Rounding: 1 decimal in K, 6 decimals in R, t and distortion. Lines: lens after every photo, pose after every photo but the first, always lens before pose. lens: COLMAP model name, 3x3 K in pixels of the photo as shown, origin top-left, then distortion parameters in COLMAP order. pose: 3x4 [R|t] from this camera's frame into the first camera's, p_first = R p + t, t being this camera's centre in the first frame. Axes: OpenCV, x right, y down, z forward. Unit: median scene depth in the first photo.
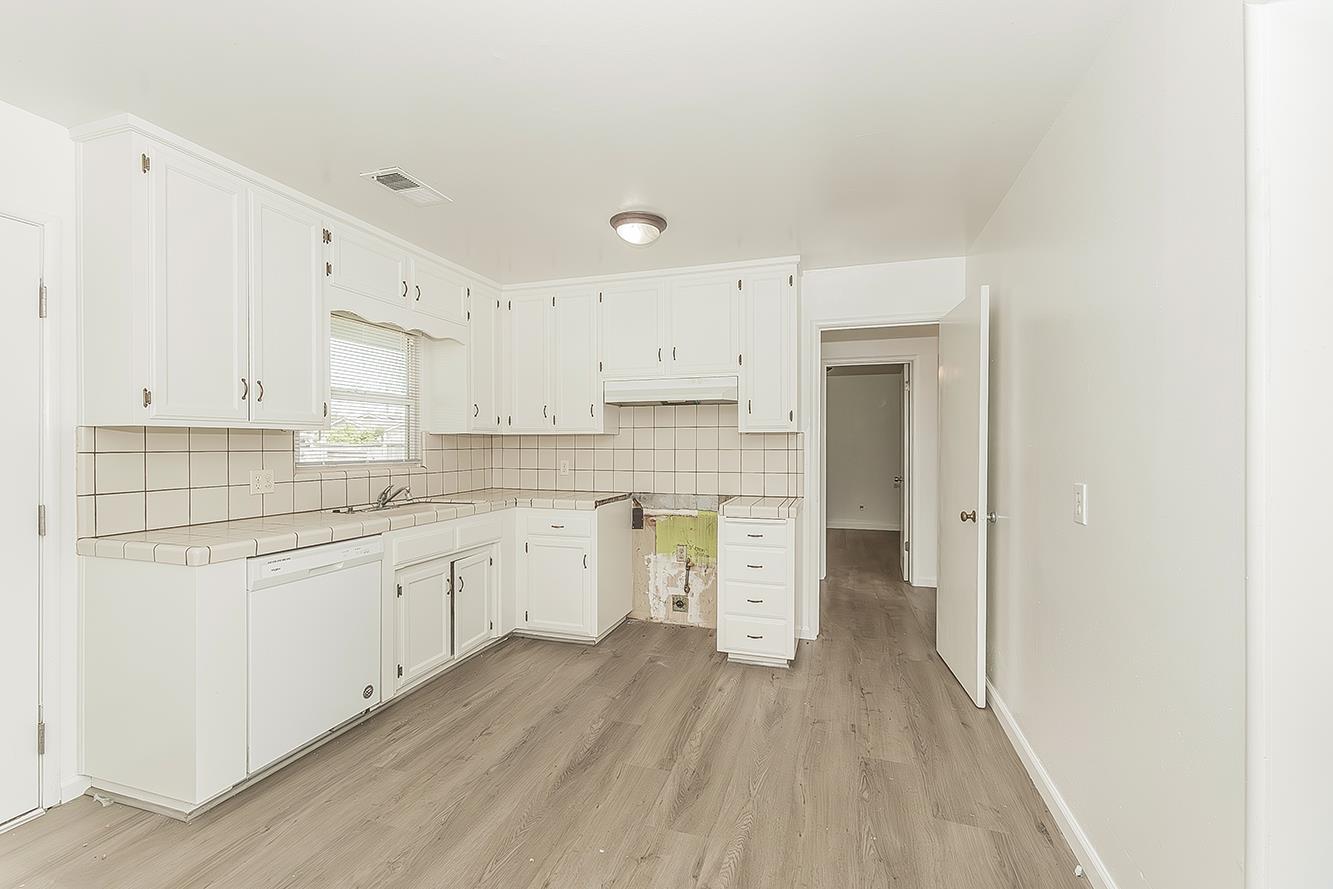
lens RADIAL K [[597.7, 0, 662.8], [0, 597.7, 448.0], [0, 0, 1]] dist [0.001391, 0.000585]
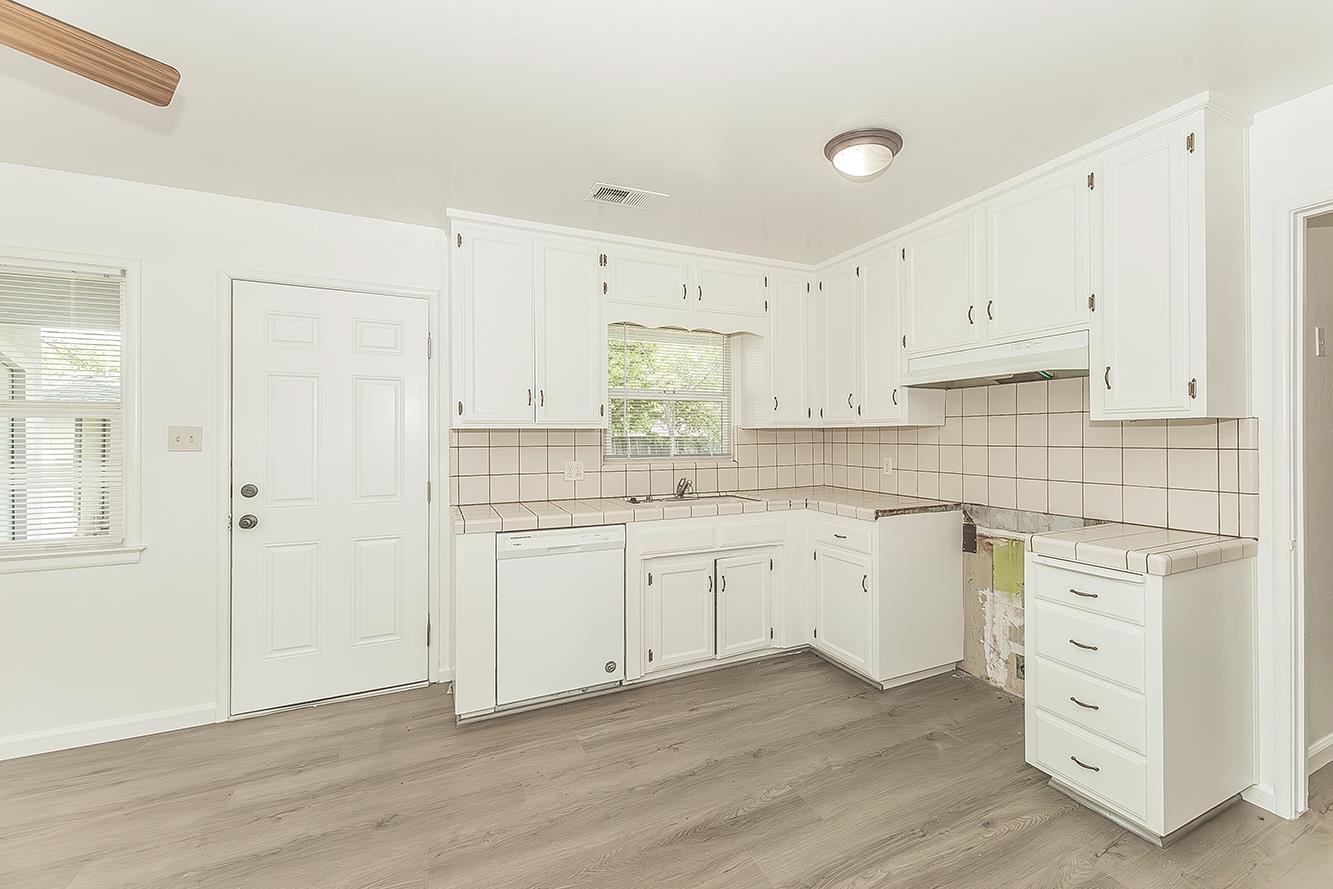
lens RADIAL K [[576.2, 0, 663.2], [0, 576.2, 435.5], [0, 0, 1]] dist [0.002850, 0.000744]
pose [[0.675147, -0.005080, -0.737666, 0.276776], [0.001573, 0.999984, -0.005446, -0.007944], [0.737682, 0.002517, 0.675144, 0.279631]]
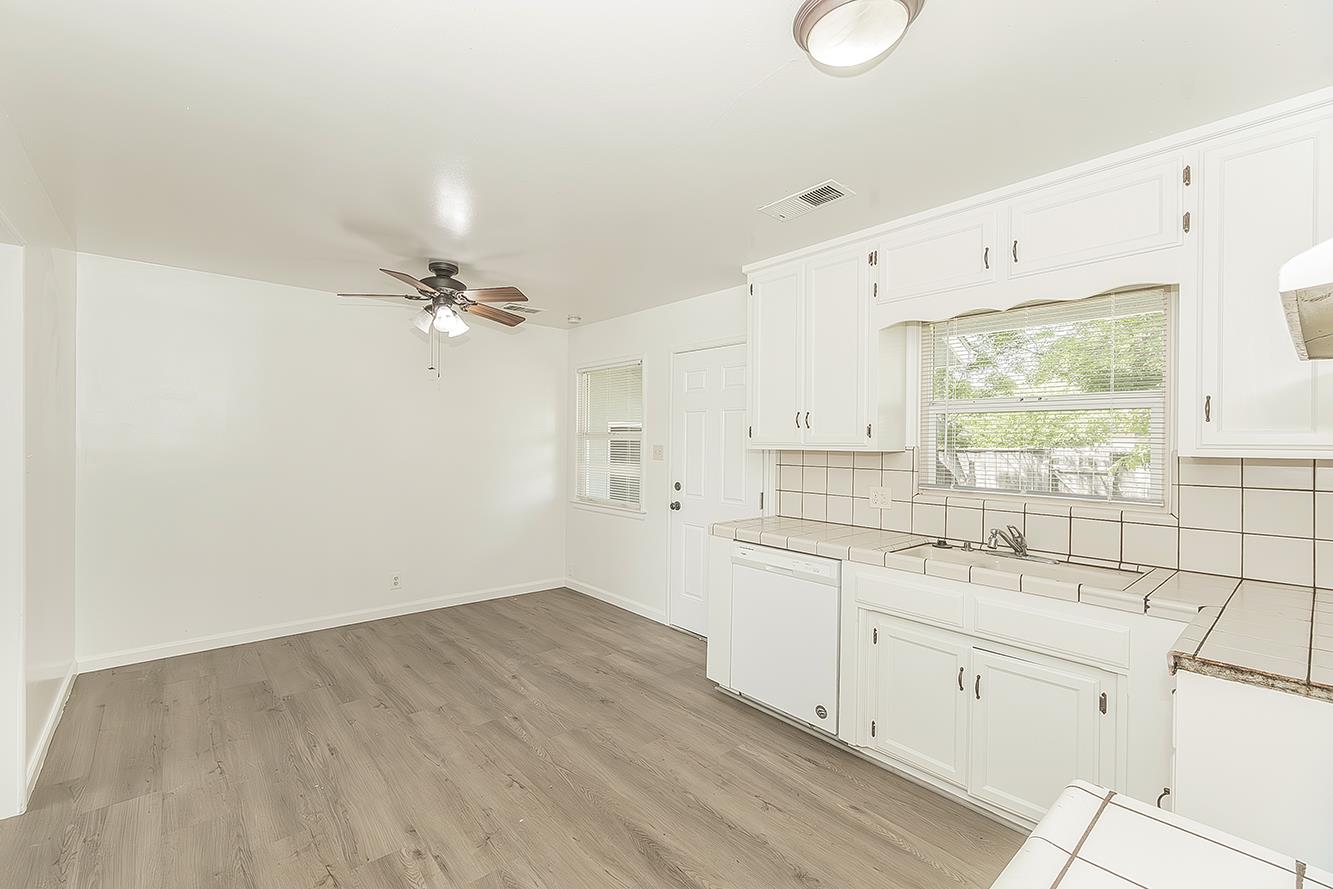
lens RADIAL K [[539.6, 0, 614.0], [0, 539.6, 443.4], [0, 0, 1]] dist [0.001290, 0.000176]
pose [[-0.560844, -0.005948, -0.827900, 0.357222], [-0.015087, 0.999882, 0.003037, -0.032079], [0.827784, 0.014194, -0.560868, 0.949568]]
